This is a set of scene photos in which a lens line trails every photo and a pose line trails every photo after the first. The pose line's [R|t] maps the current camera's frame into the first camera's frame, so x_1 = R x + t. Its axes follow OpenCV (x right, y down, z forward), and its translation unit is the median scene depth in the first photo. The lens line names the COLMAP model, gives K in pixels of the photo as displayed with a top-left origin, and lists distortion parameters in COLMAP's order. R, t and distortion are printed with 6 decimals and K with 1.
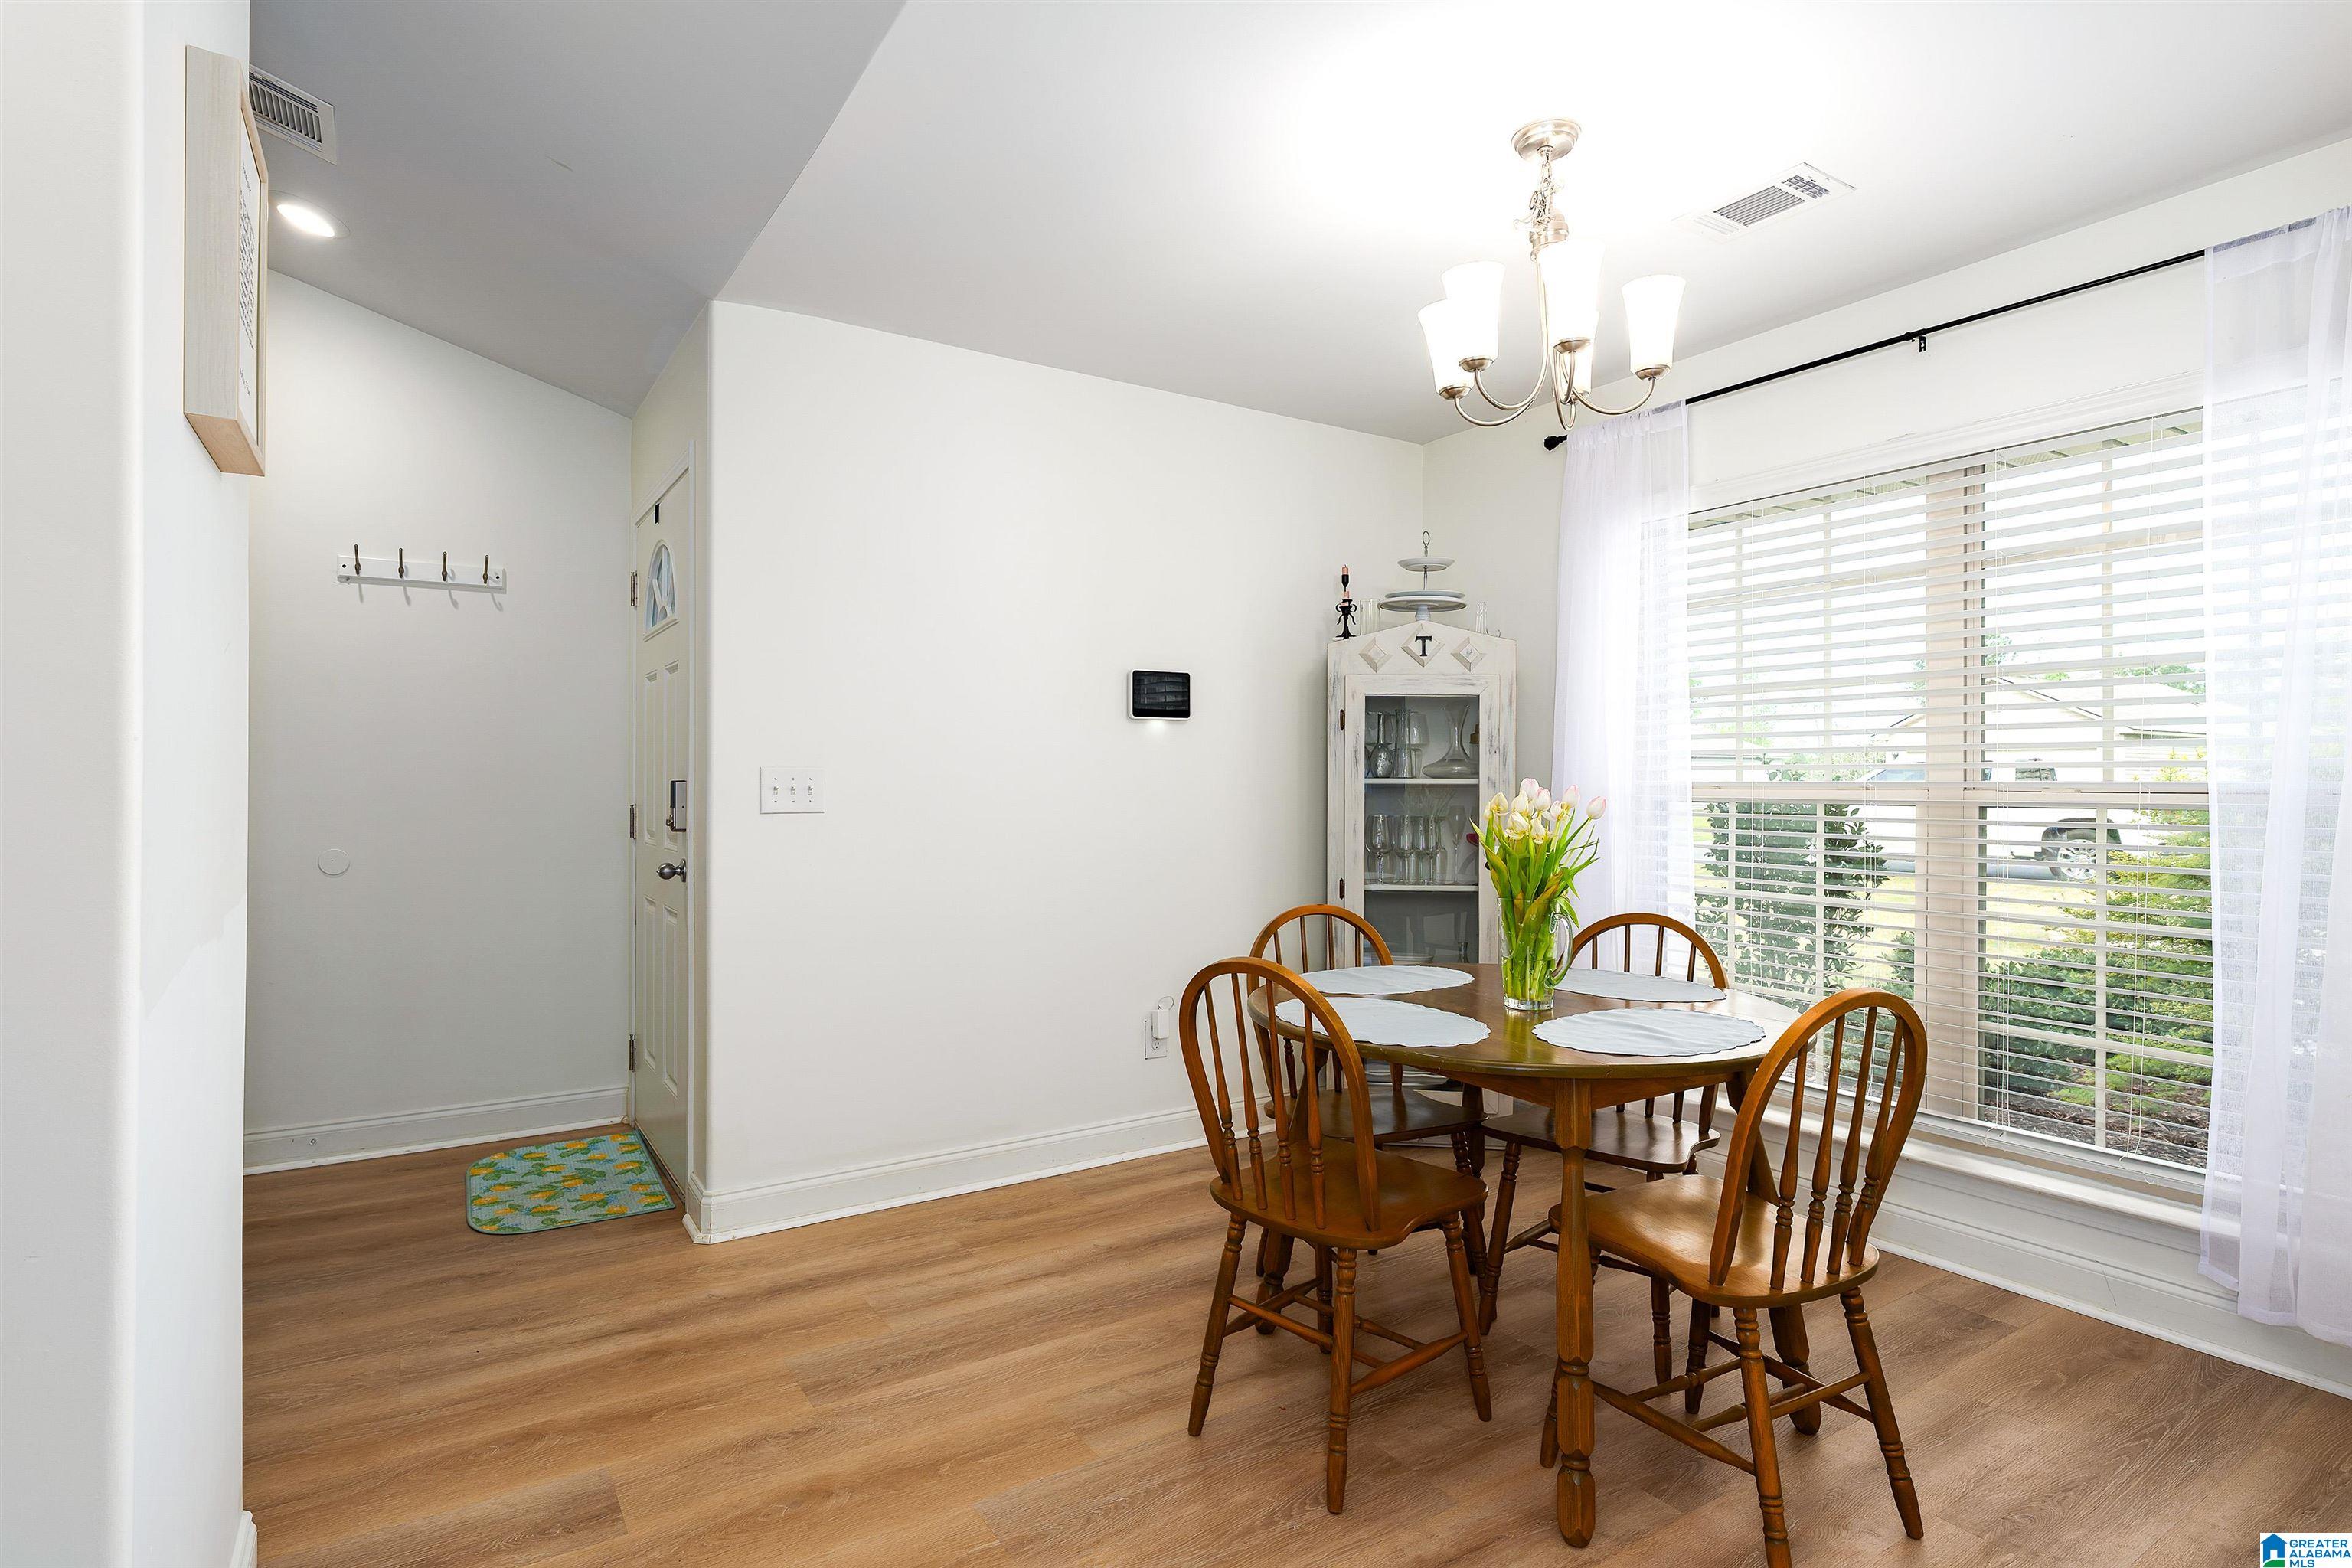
lens RADIAL K [[1200.9, 0, 1160.0], [0, 1200.9, 783.9], [0, 0, 1]] dist [-0.004354, 0.003196]
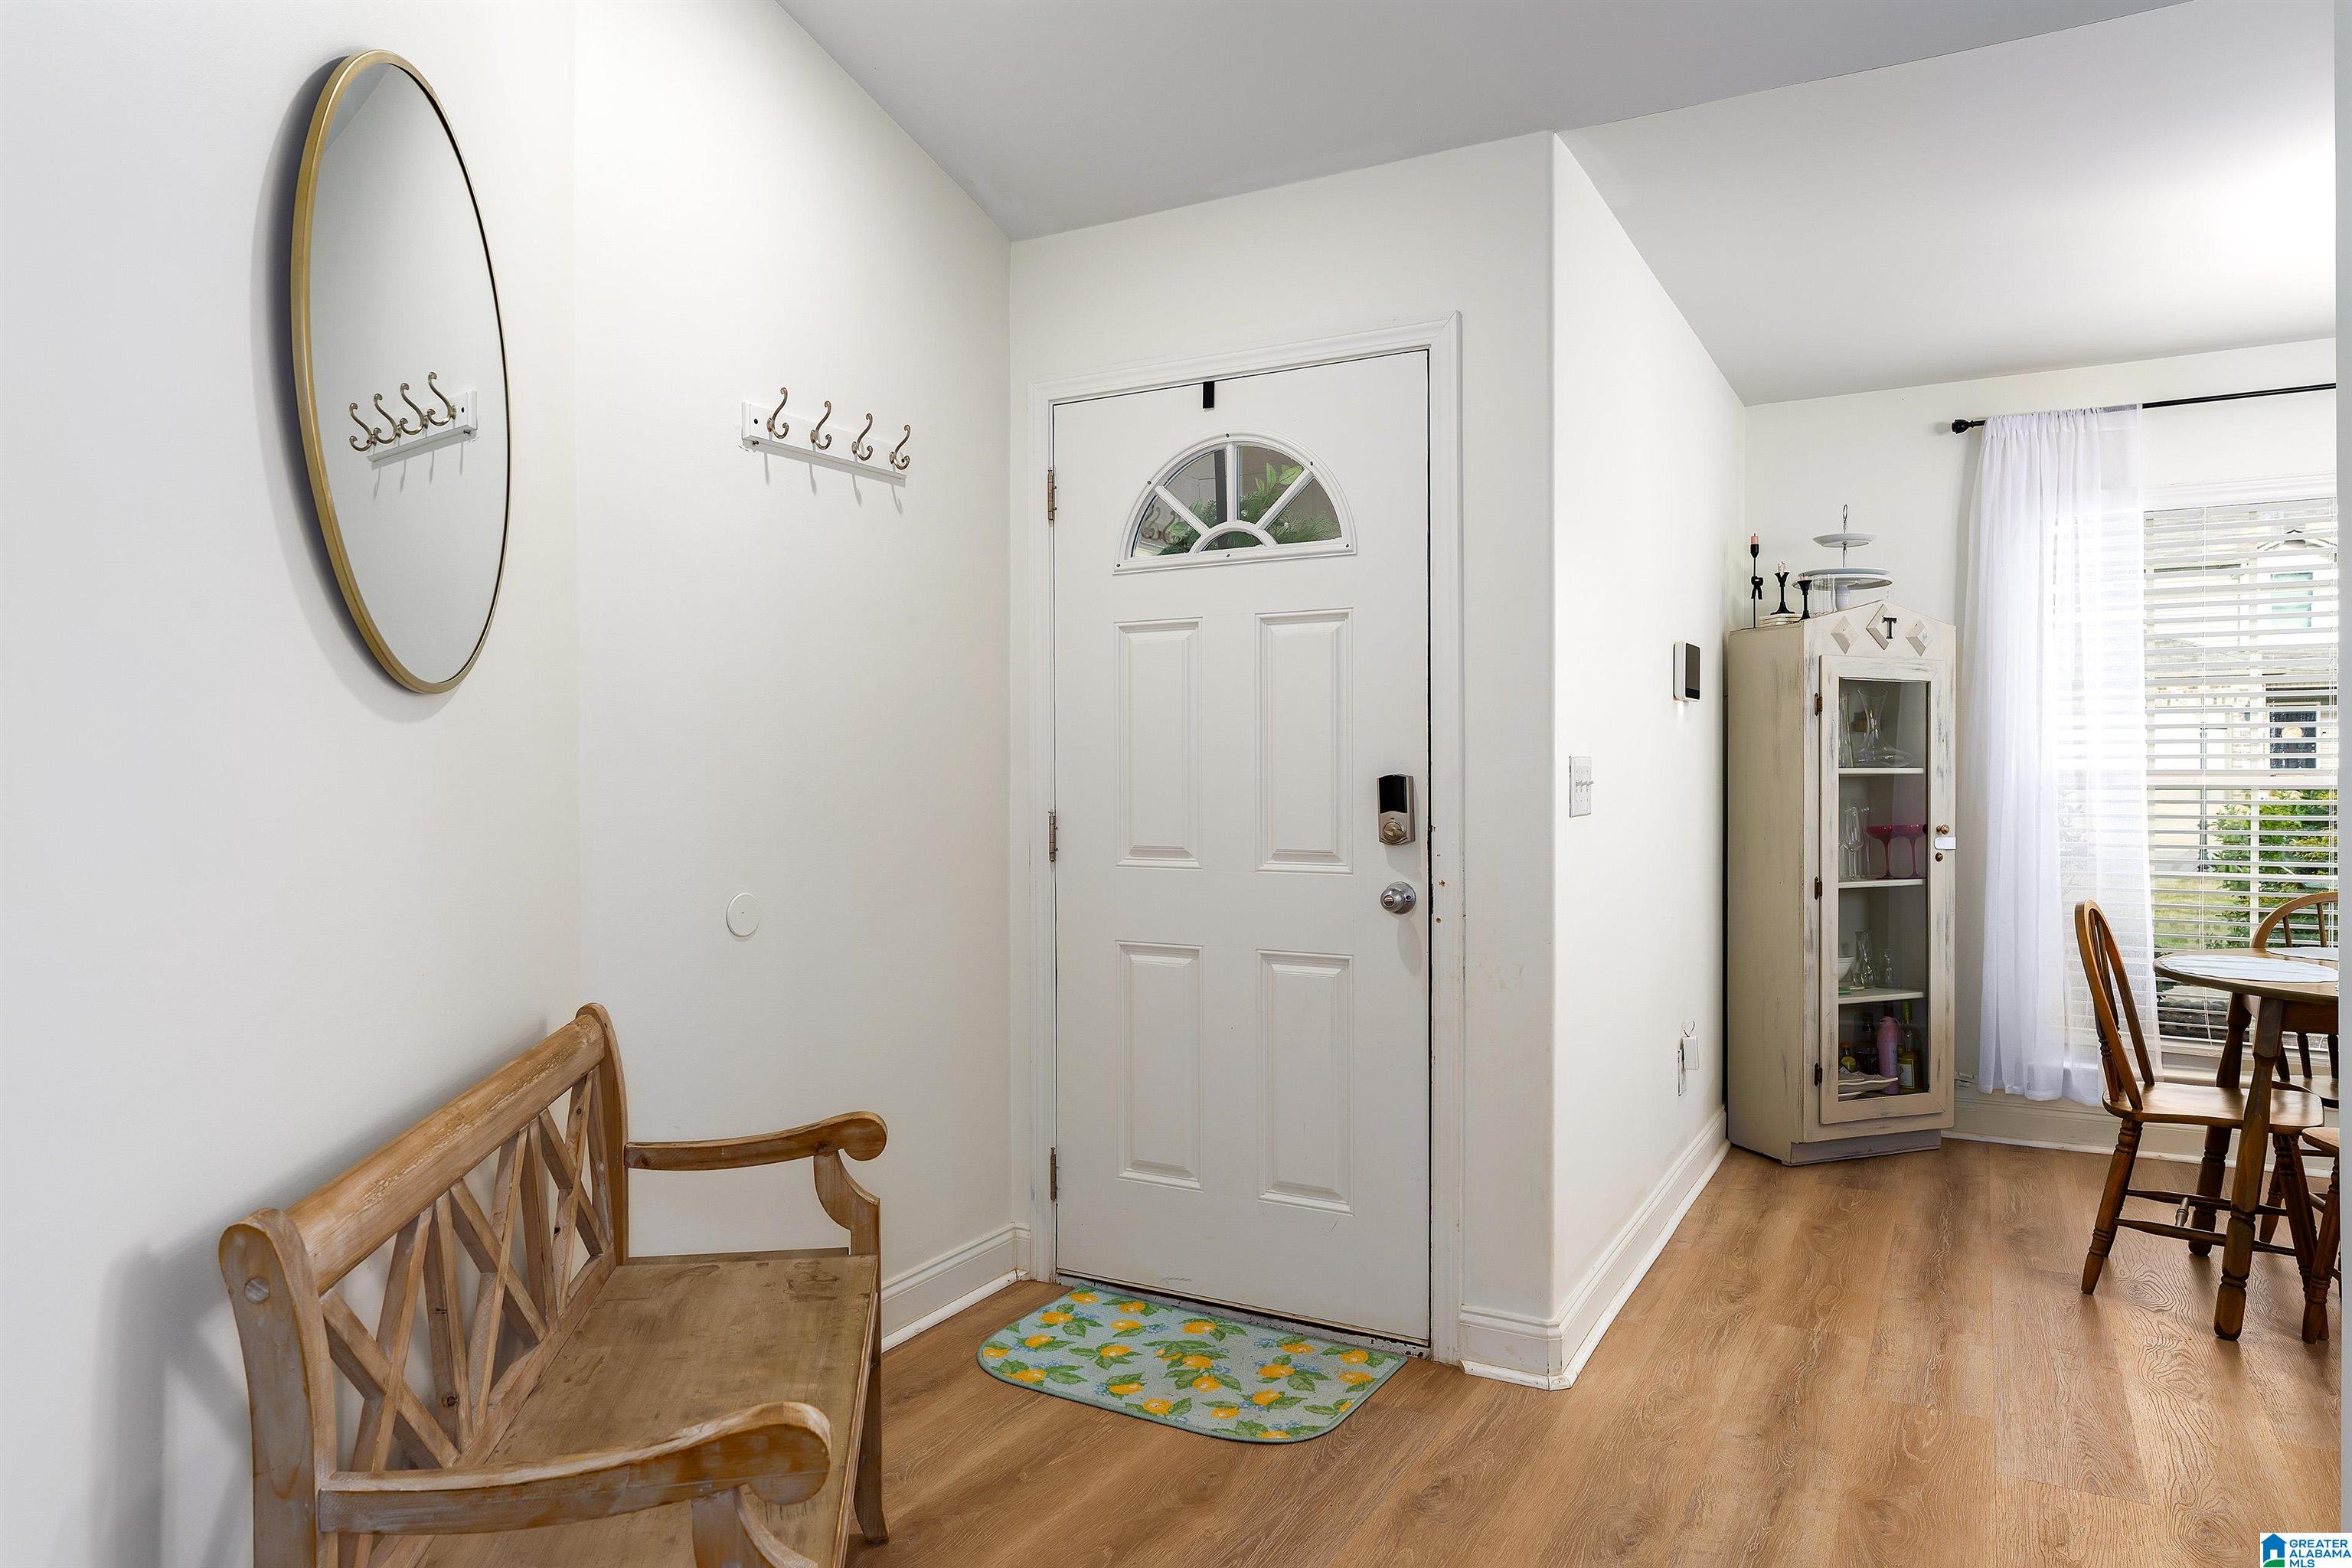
lens RADIAL K [[1481.0, 0, 1158.9], [0, 1481.0, 786.5], [0, 0, 1]] dist [-0.000115, -0.000237]
pose [[0.879632, -0.010055, 0.475549, -0.902248], [0.007370, 0.999945, 0.007511, -0.002909], [-0.475598, -0.003102, 0.879657, 0.264016]]
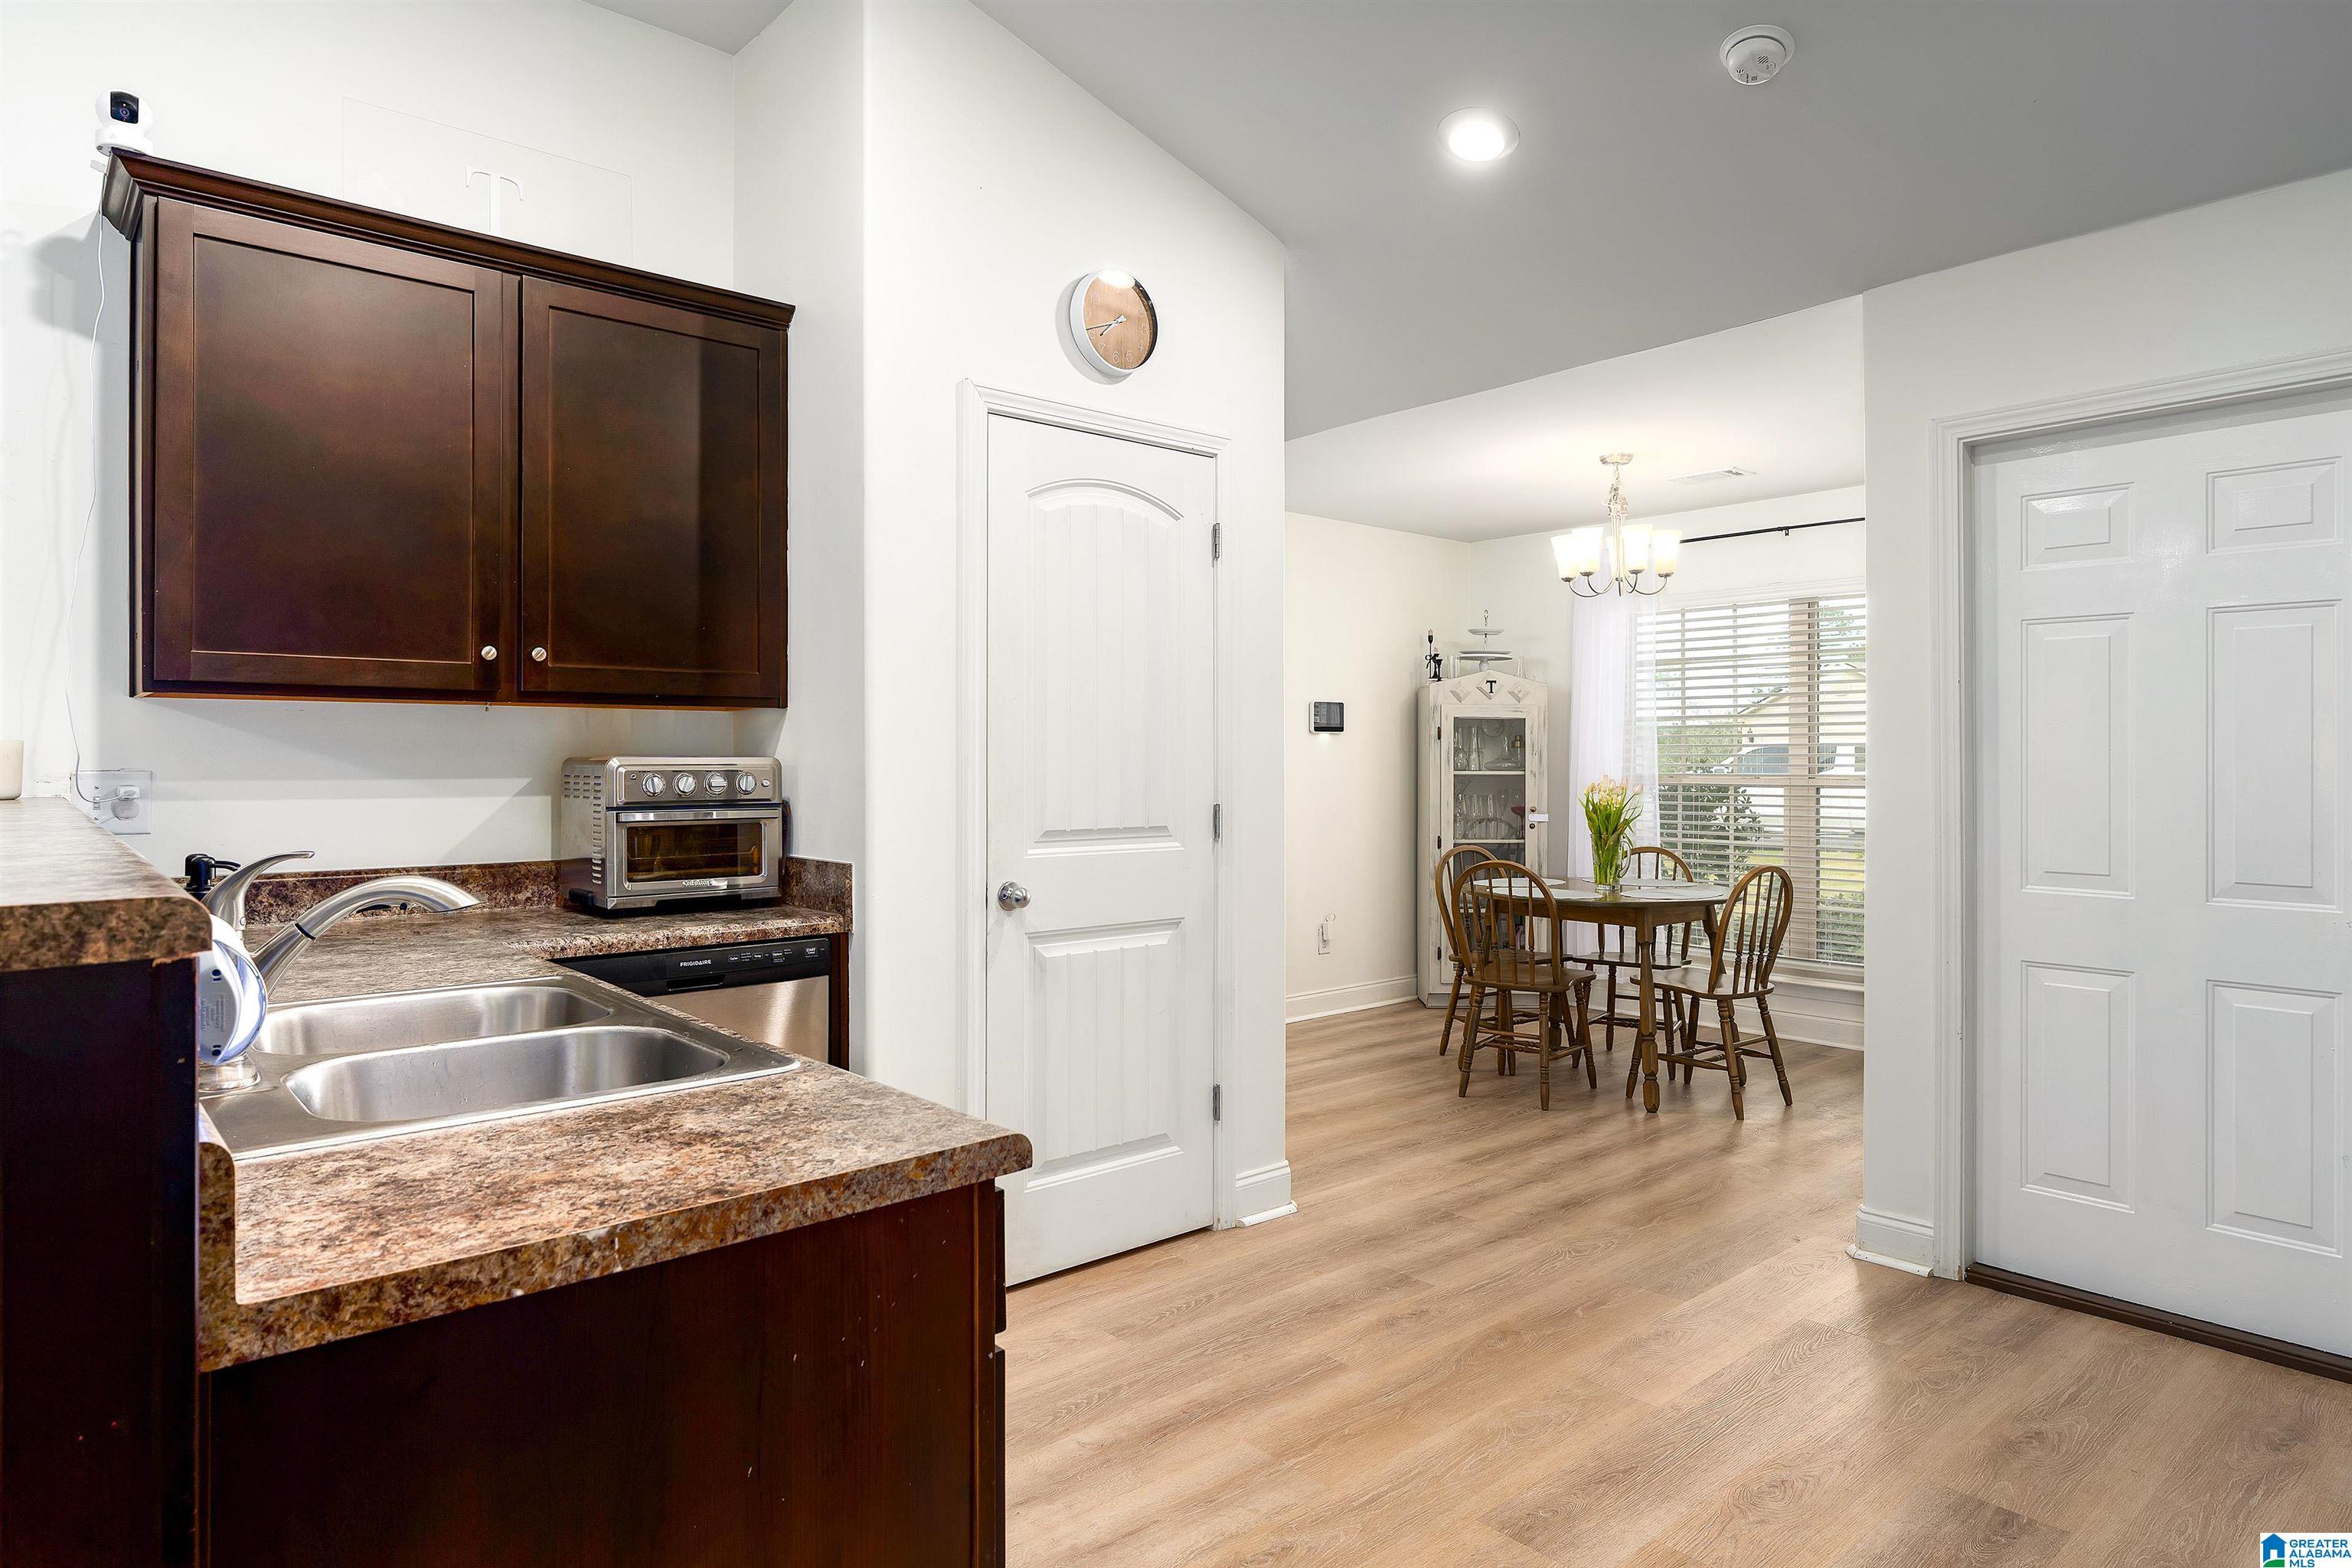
lens RADIAL K [[1359.9, 0, 1171.0], [0, 1359.9, 765.2], [0, 0, 1]] dist [-0.003904, -0.000154]
pose [[0.988664, -0.002112, 0.150129, -0.492087], [0.002150, 0.999998, -0.000096, -0.013759], [-0.150128, 0.000417, 0.988666, -0.739251]]
